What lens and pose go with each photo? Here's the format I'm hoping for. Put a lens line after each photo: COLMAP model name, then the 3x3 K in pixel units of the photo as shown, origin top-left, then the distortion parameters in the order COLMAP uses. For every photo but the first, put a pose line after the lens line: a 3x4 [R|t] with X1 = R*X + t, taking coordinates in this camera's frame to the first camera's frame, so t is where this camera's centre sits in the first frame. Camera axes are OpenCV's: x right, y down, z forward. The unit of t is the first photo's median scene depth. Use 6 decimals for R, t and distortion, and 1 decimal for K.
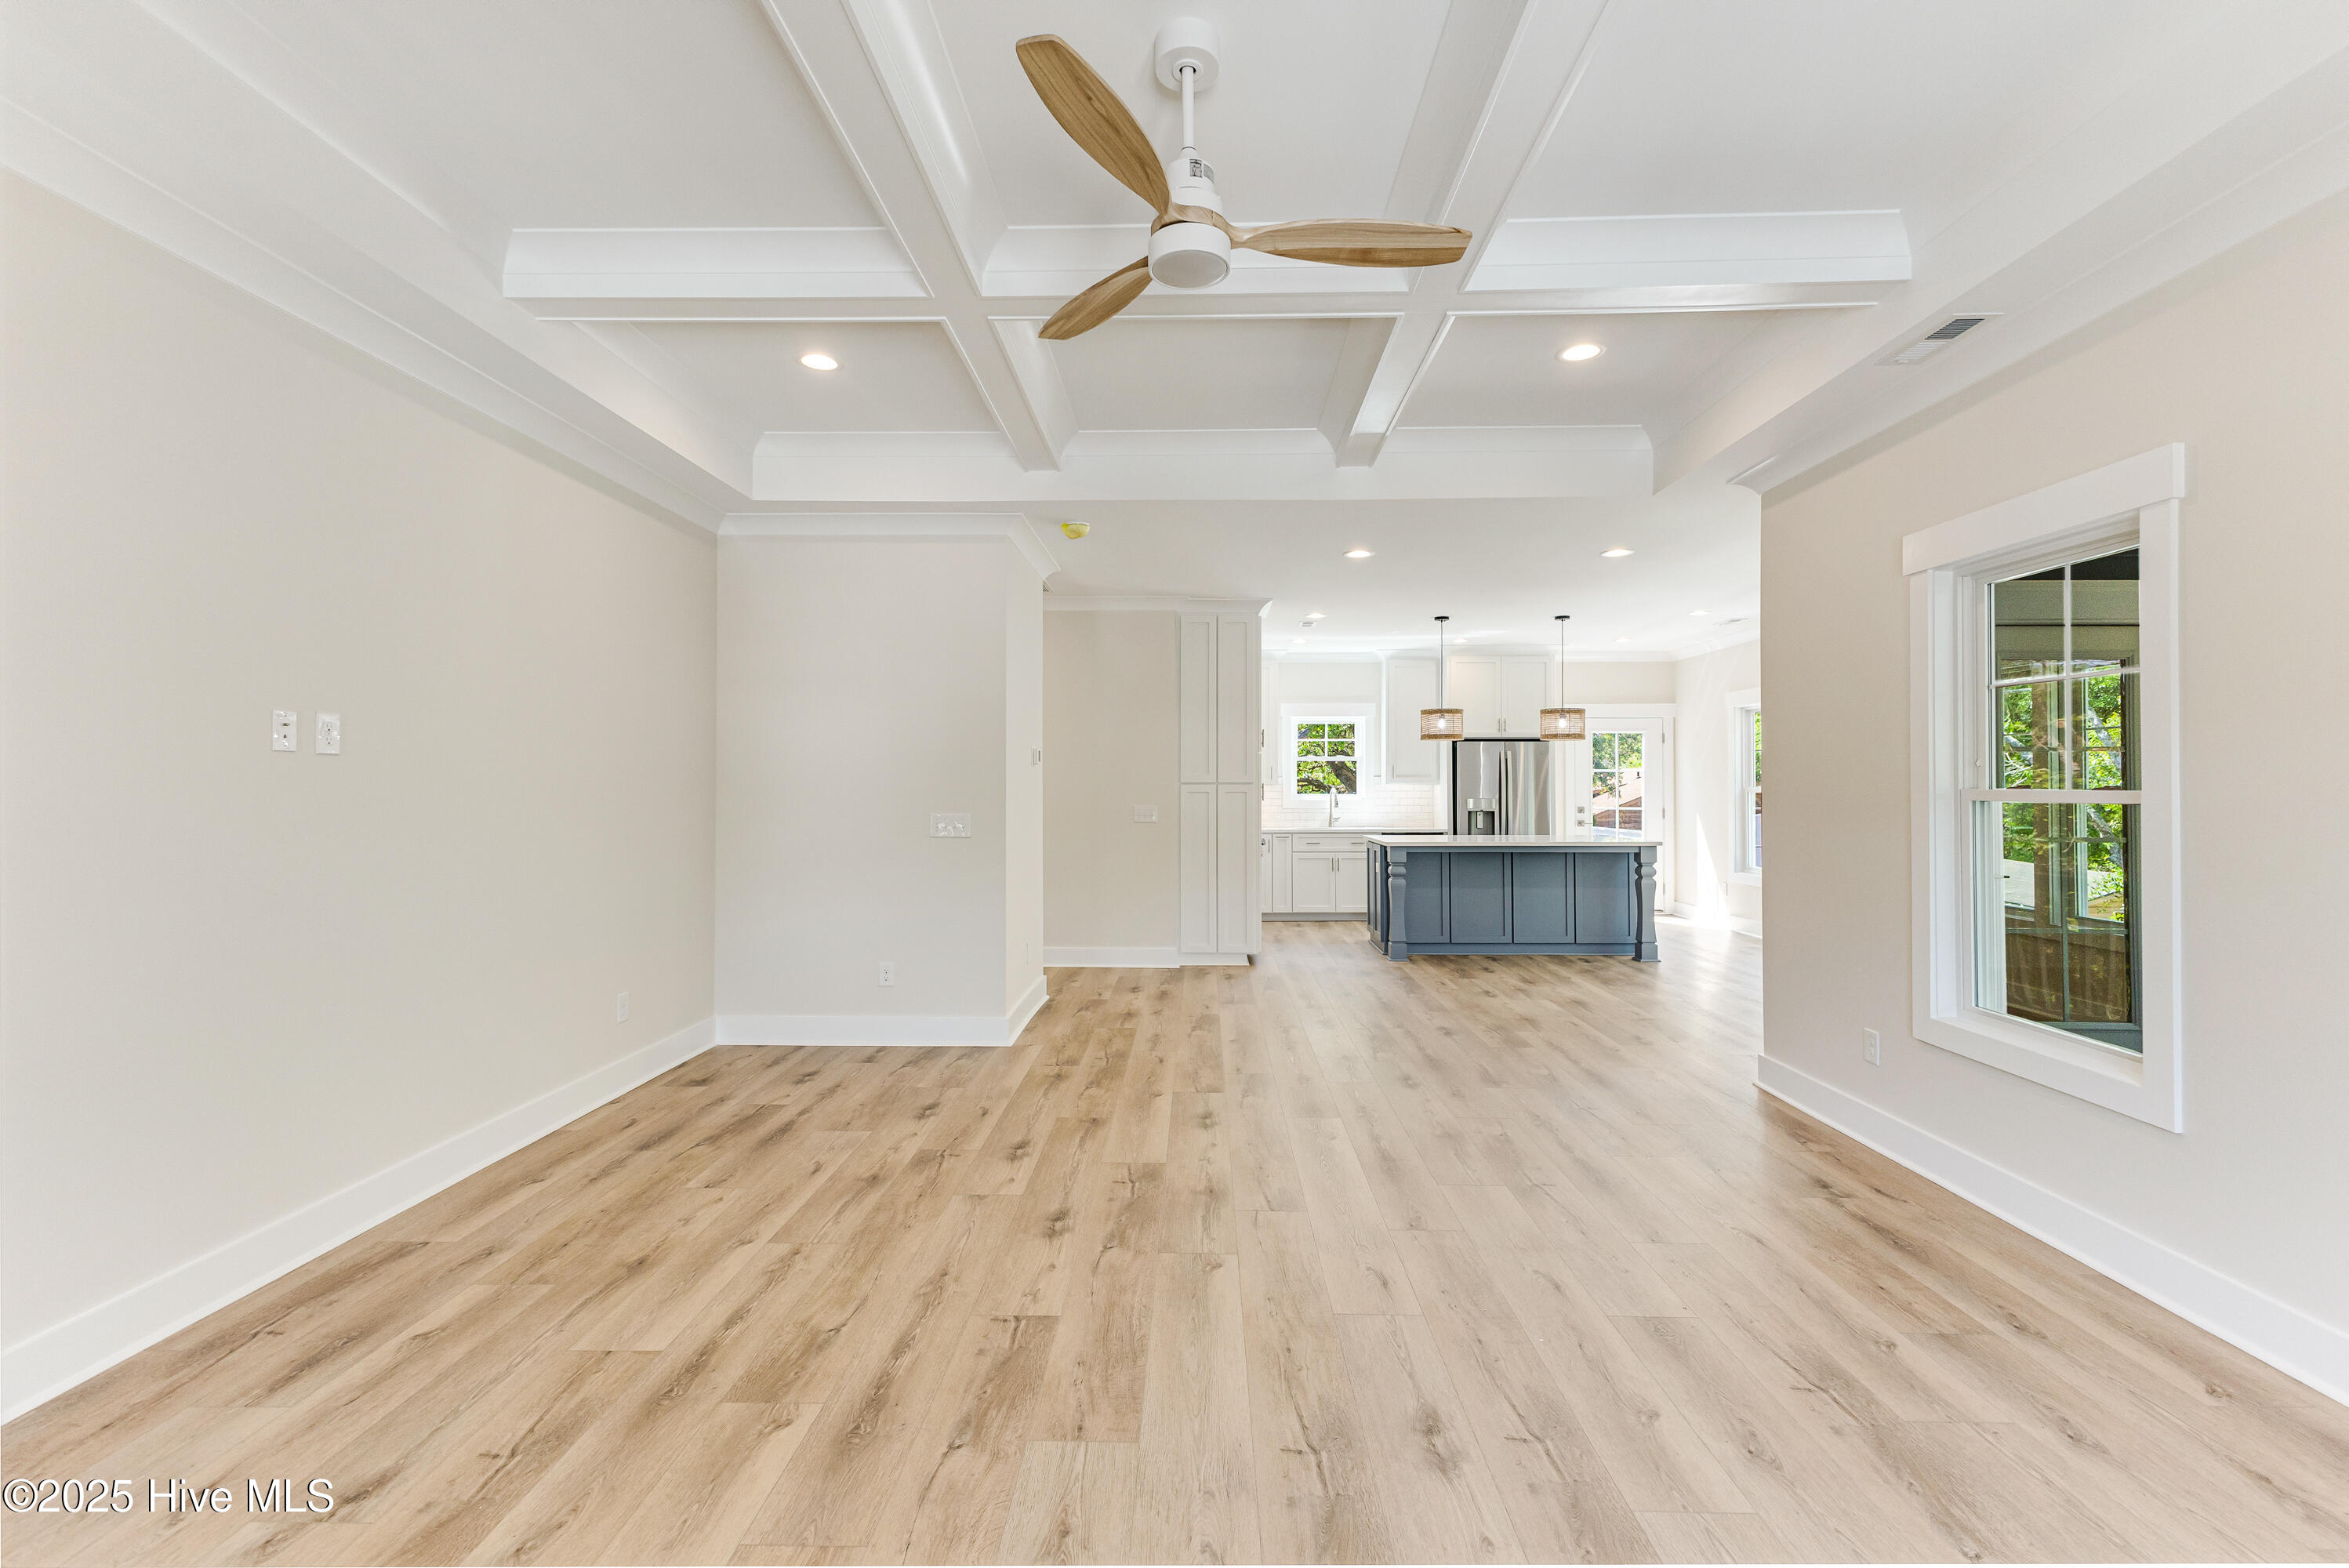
lens RADIAL K [[1009.3, 0, 1187.3], [0, 1009.3, 778.3], [0, 0, 1]] dist [0.014081, -0.000161]
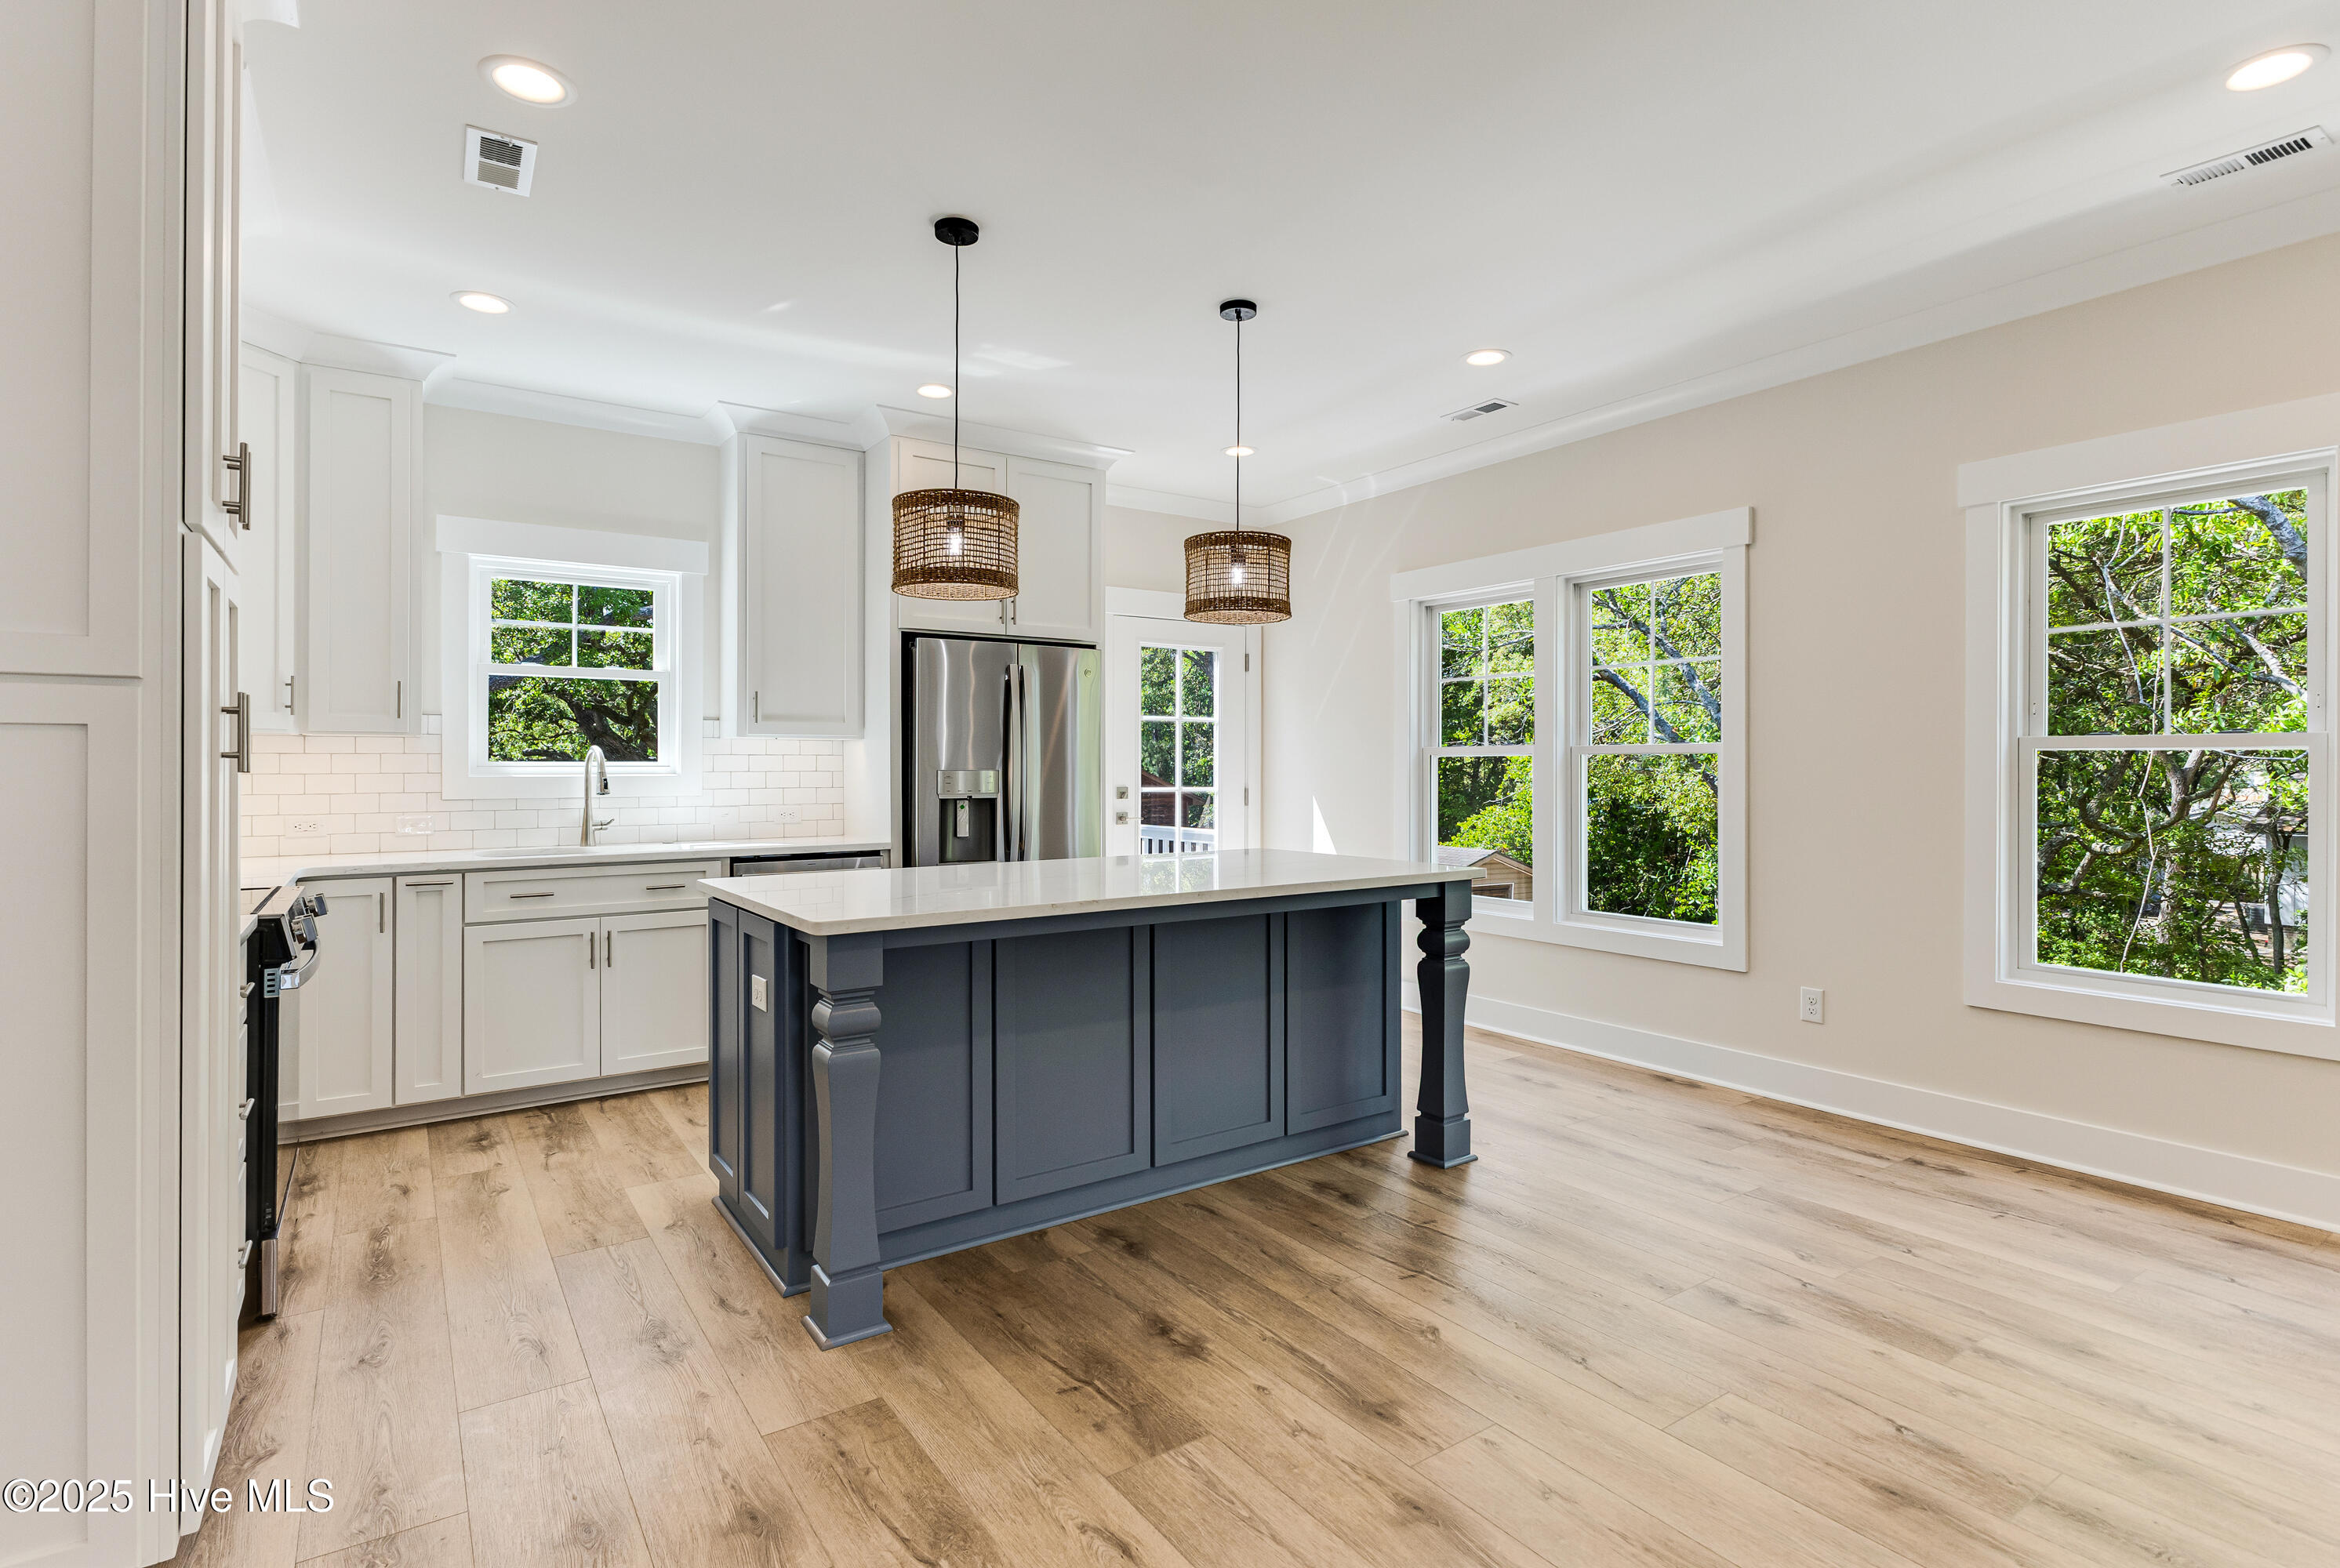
lens RADIAL K [[1151.4, 0, 1170.6], [0, 1151.4, 759.2], [0, 0, 1]] dist [-0.000532, 0.000250]
pose [[0.818692, 0.002901, 0.574226, 0.173183], [-0.003850, 0.999992, 0.000437, 0.033552], [-0.574220, -0.002569, 0.818697, 1.230007]]
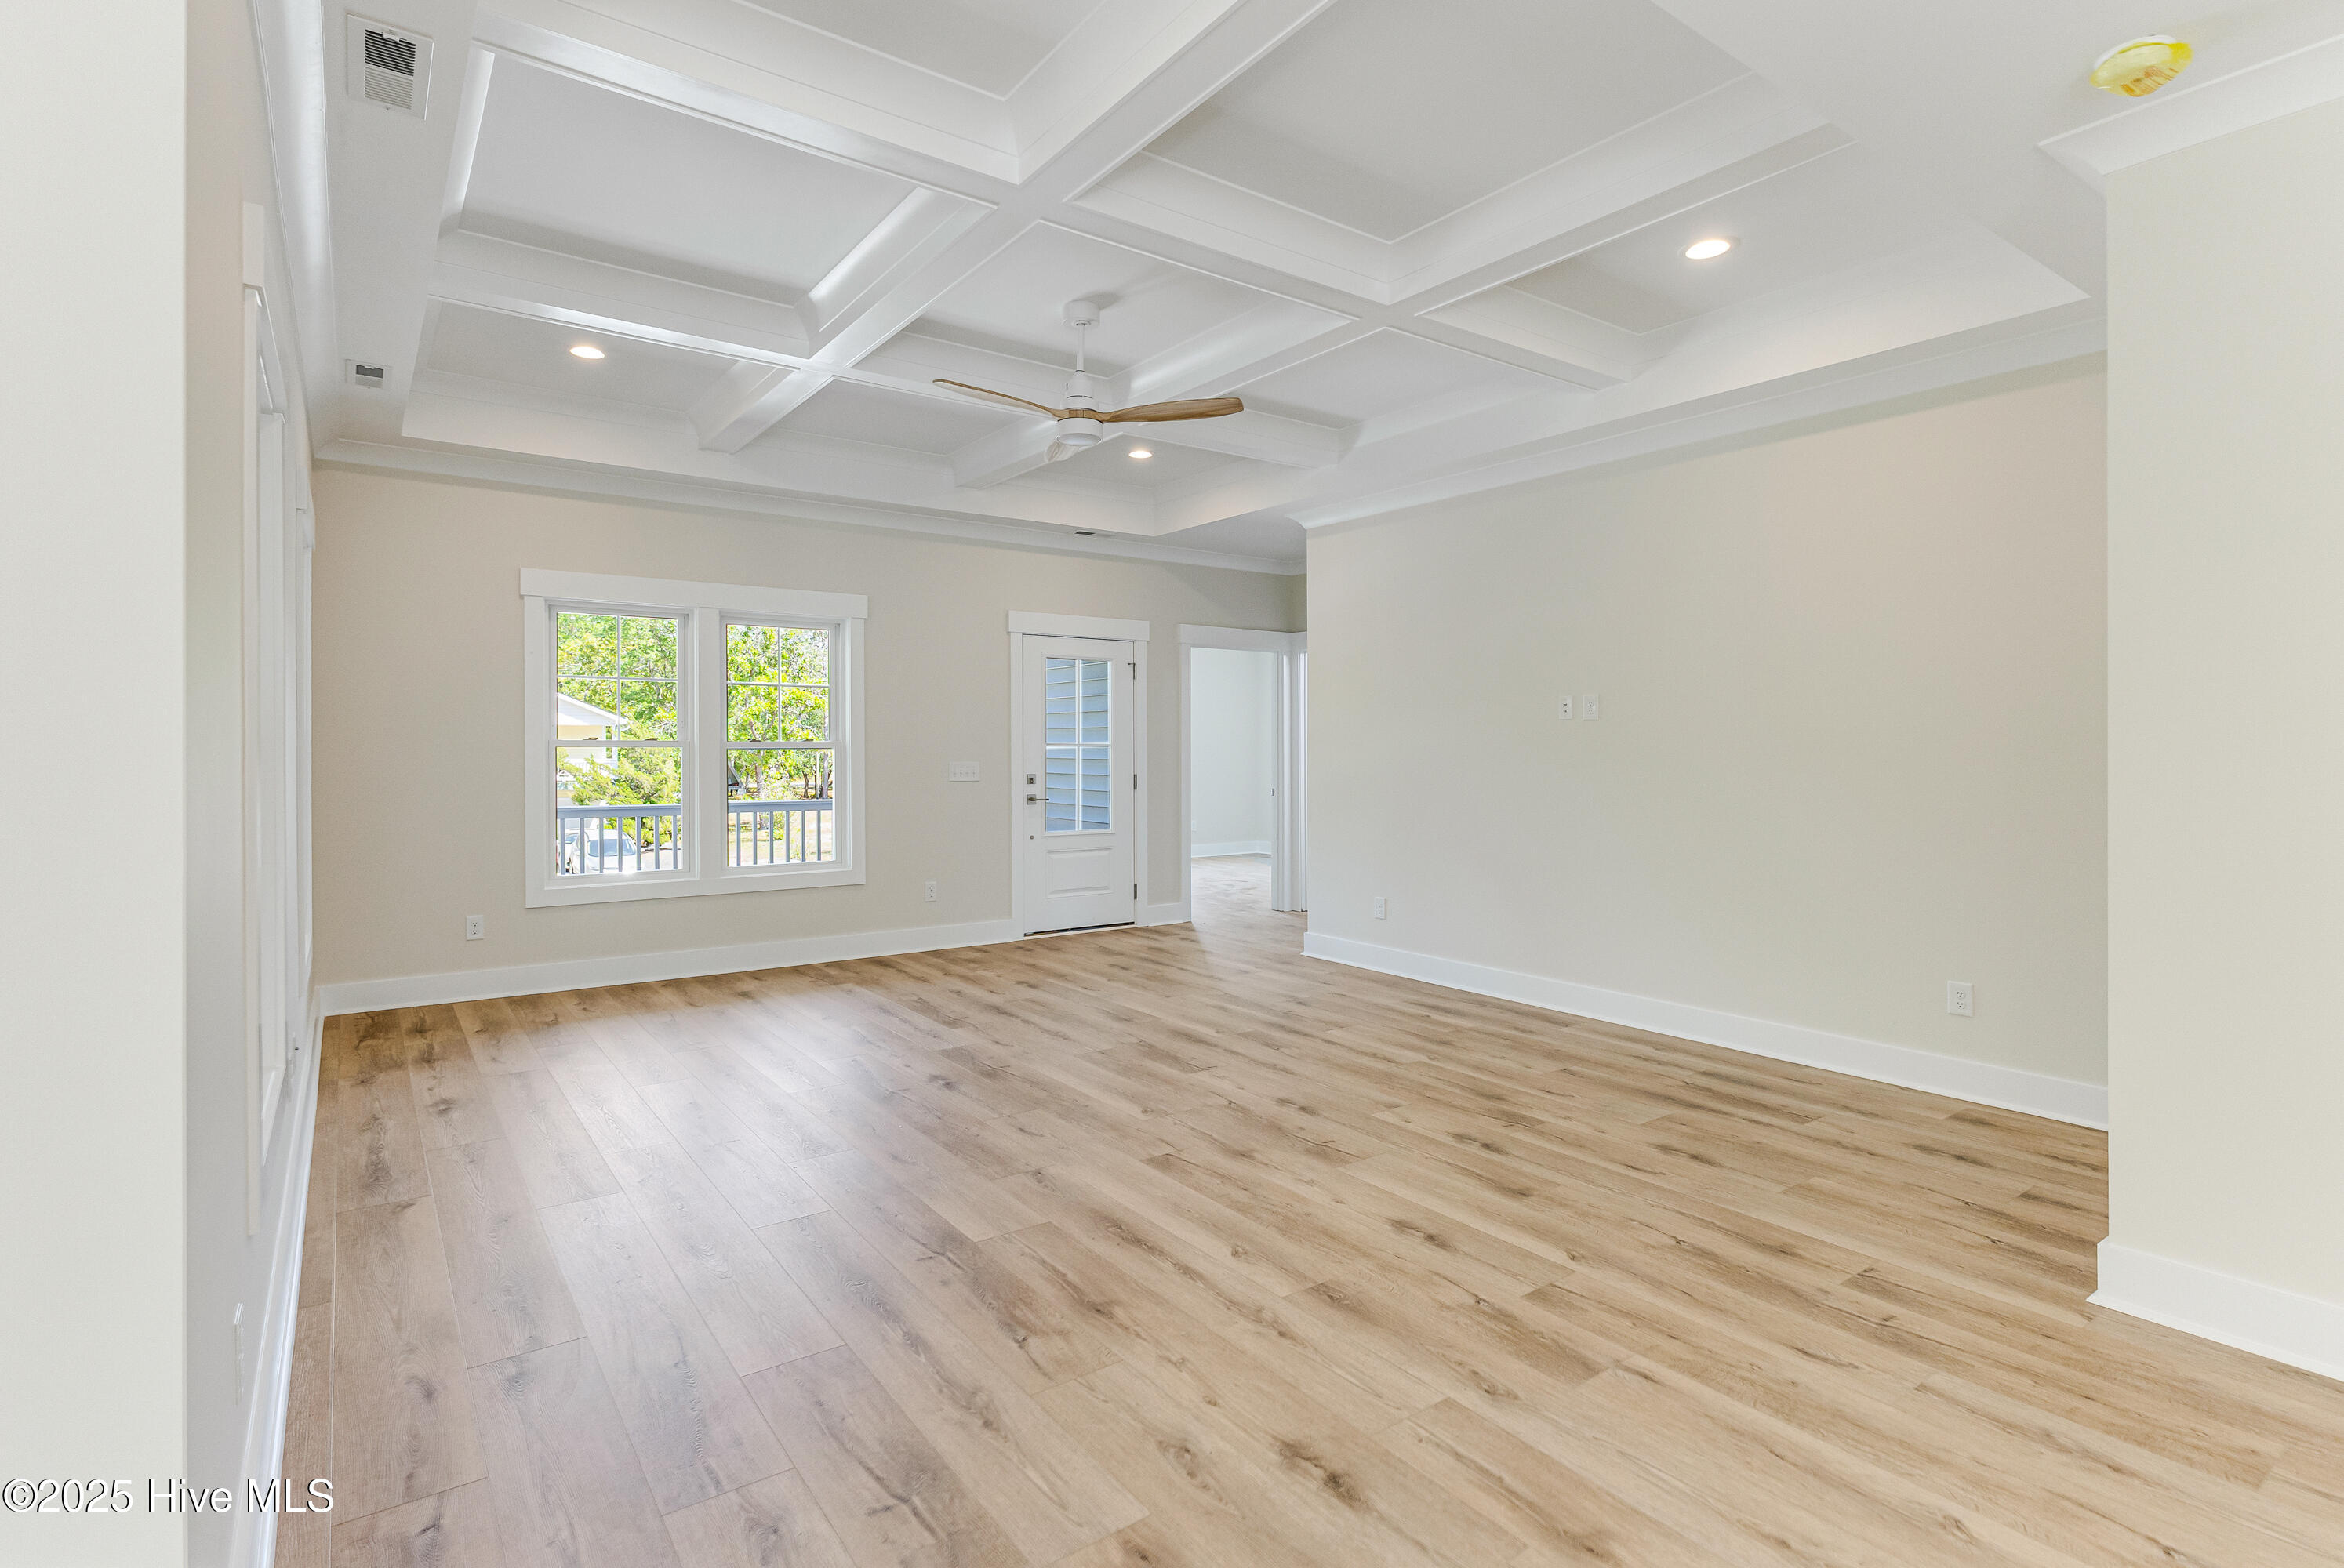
lens RADIAL K [[1128.8, 0, 1118.3], [0, 1128.8, 769.7], [0, 0, 1]] dist [-0.006076, -0.000910]
pose [[-0.817571, 0.010859, -0.575725, 0.563234], [0.002810, 0.999885, 0.014869, 0.019218], [0.575821, 0.010539, -0.817508, 1.383207]]
